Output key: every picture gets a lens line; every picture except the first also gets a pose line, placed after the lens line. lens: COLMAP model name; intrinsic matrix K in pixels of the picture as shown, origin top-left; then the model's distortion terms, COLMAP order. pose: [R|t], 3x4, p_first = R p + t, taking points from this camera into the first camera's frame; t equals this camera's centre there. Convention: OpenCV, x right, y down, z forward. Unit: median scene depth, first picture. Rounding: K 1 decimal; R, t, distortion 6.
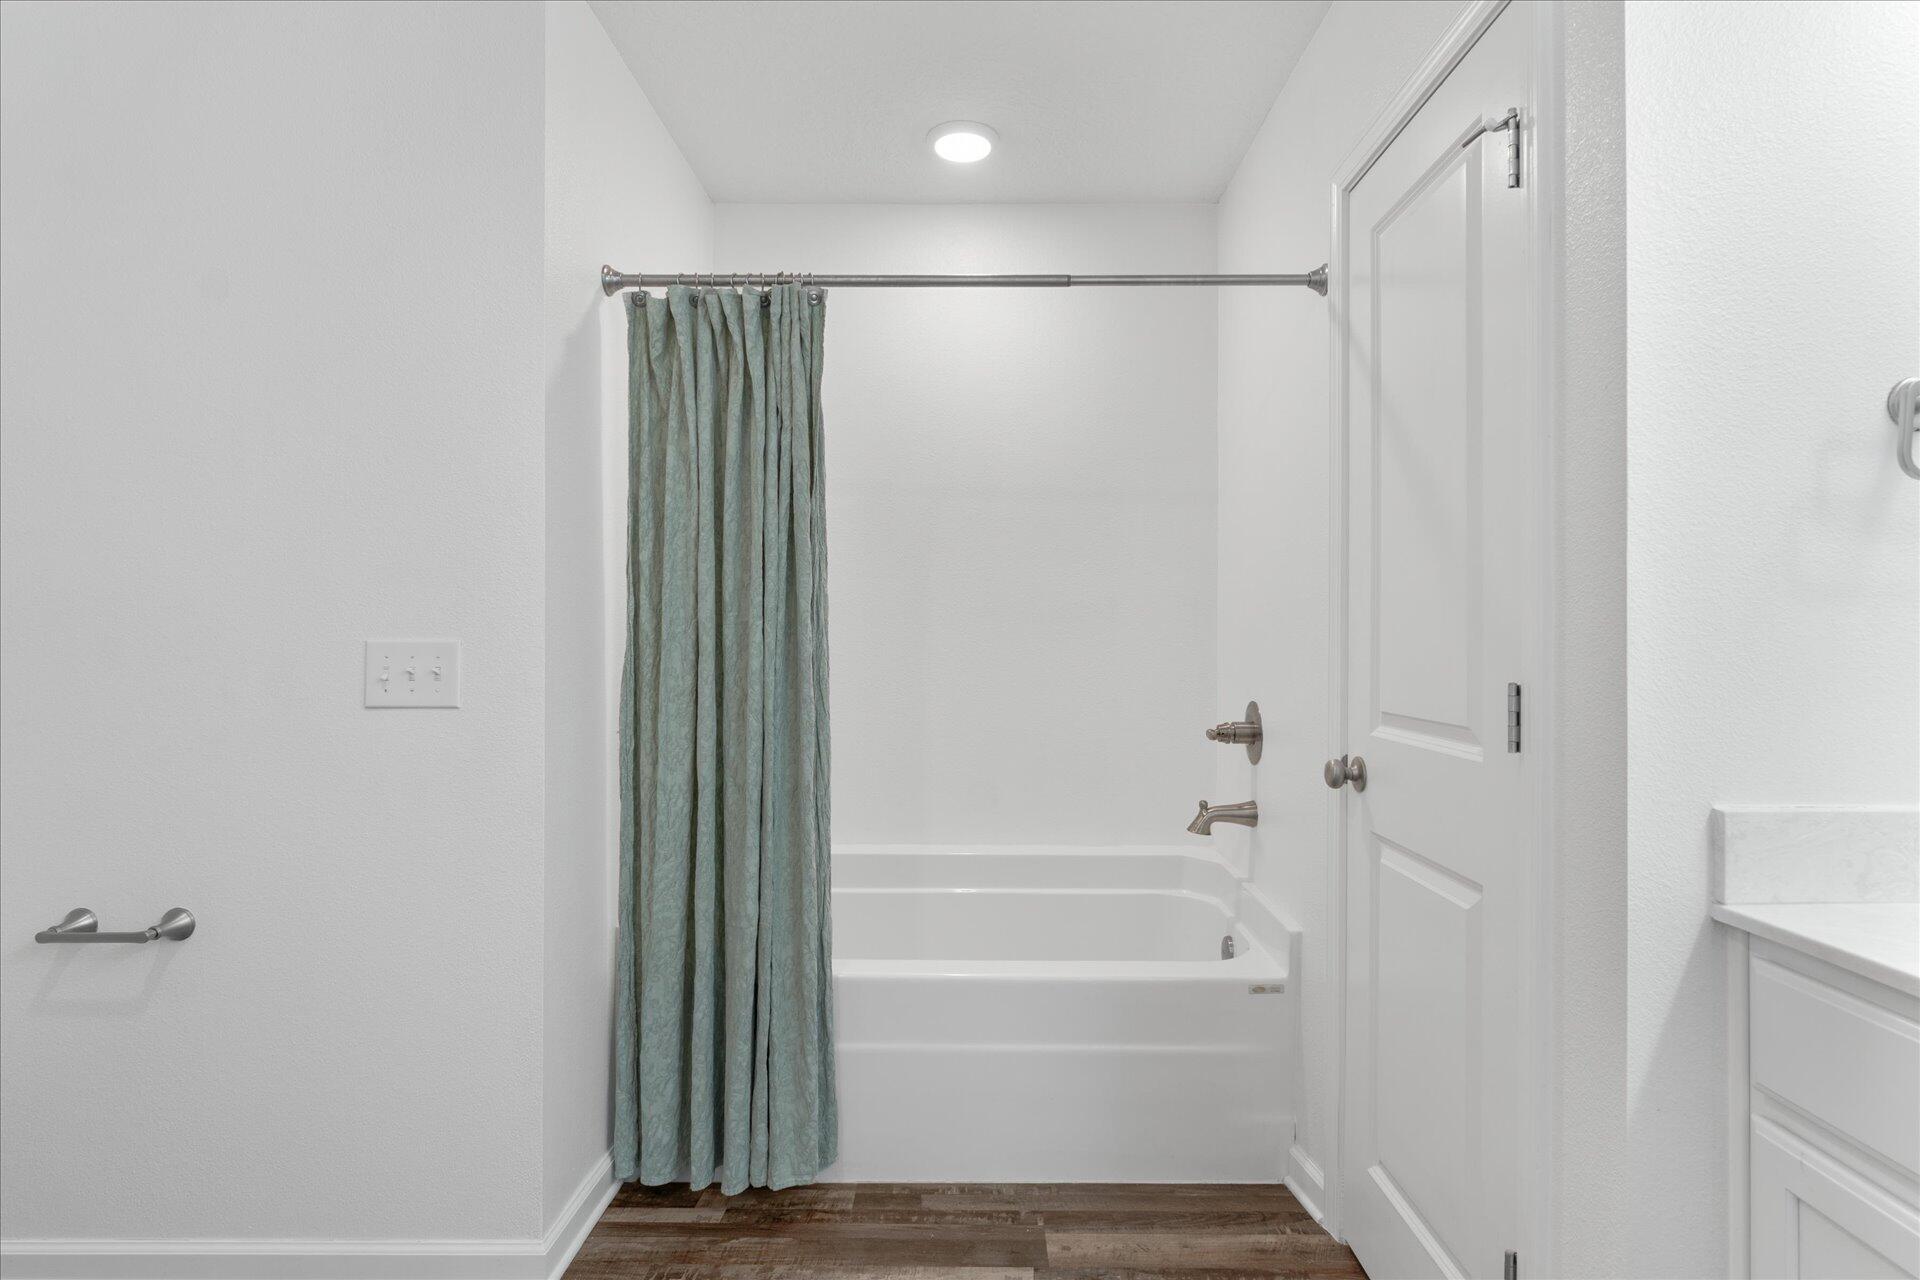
lens RADIAL K [[981.2, 0, 968.0], [0, 981.2, 627.8], [0, 0, 1]] dist [-0.003000, -0.000197]
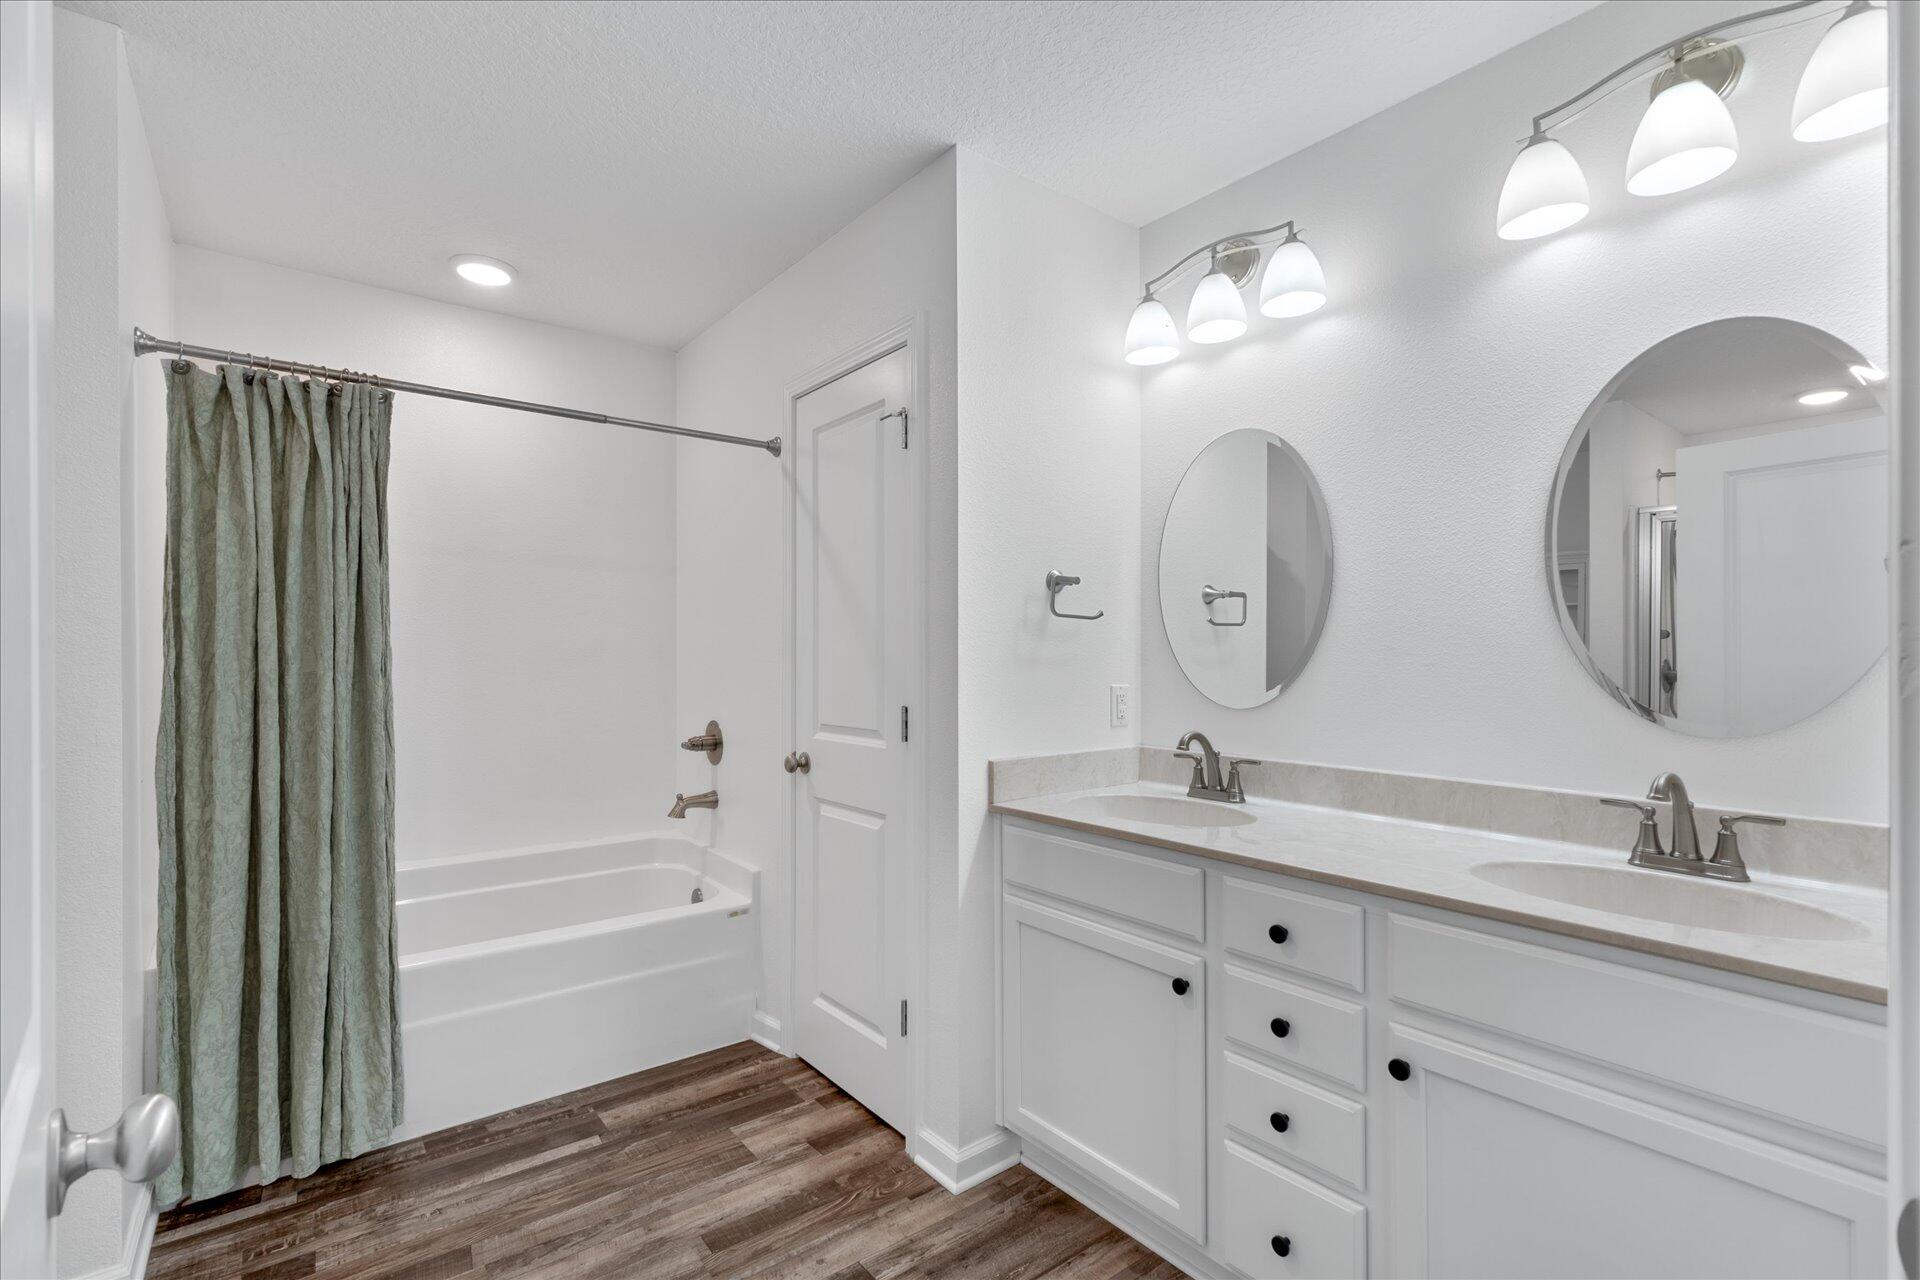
lens RADIAL K [[857.1, 0, 961.1], [0, 857.1, 647.2], [0, 0, 1]] dist [-0.000810, -0.000083]
pose [[0.781412, 0.004870, 0.623997, -0.258290], [-0.001851, 0.999983, -0.005487, -0.031785], [-0.624013, 0.003133, 0.781408, -0.245023]]
